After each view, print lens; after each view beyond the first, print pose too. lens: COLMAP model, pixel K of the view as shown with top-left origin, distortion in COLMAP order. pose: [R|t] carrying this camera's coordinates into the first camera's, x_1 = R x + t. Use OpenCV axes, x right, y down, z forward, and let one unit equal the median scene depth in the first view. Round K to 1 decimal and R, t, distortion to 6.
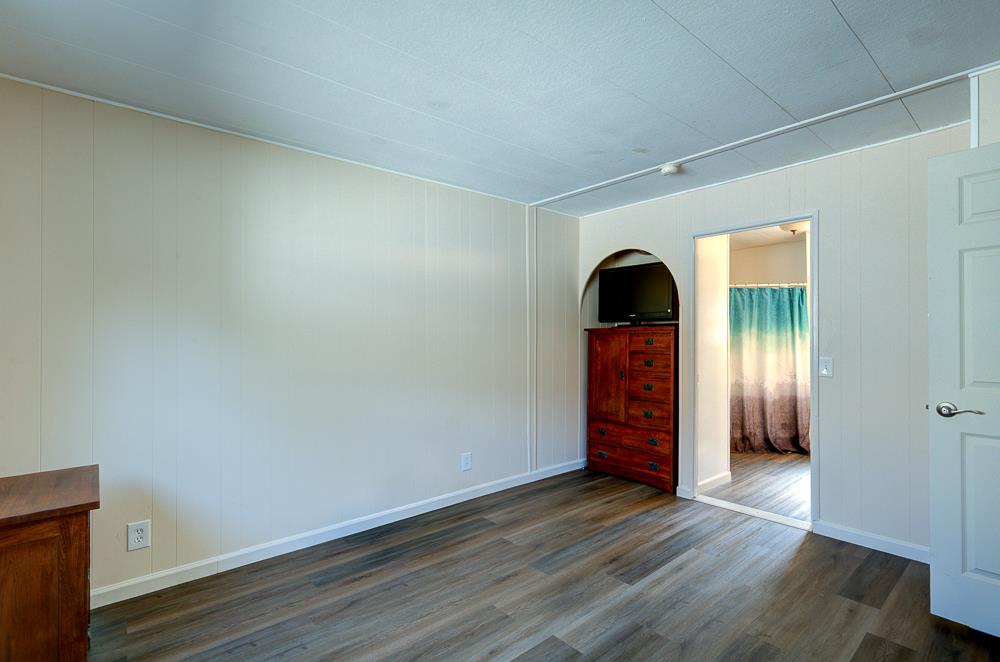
lens RADIAL K [[460.3, 0, 506.3], [0, 460.3, 334.1], [0, 0, 1]] dist [0.000068, 0.000165]
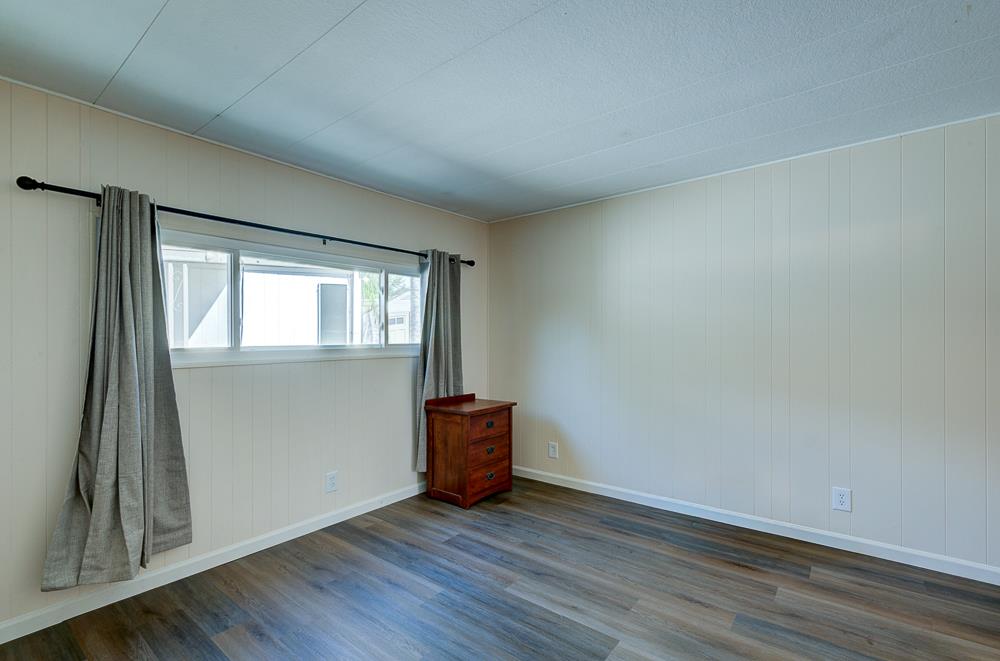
lens RADIAL K [[444.1, 0, 511.8], [0, 444.1, 330.5], [0, 0, 1]] dist [0.001324, 0.000382]
pose [[0.210509, -0.011866, -0.977520, 0.810371], [0.012610, 0.999876, -0.009422, -0.009887], [0.977511, -0.010343, 0.210633, 0.464954]]
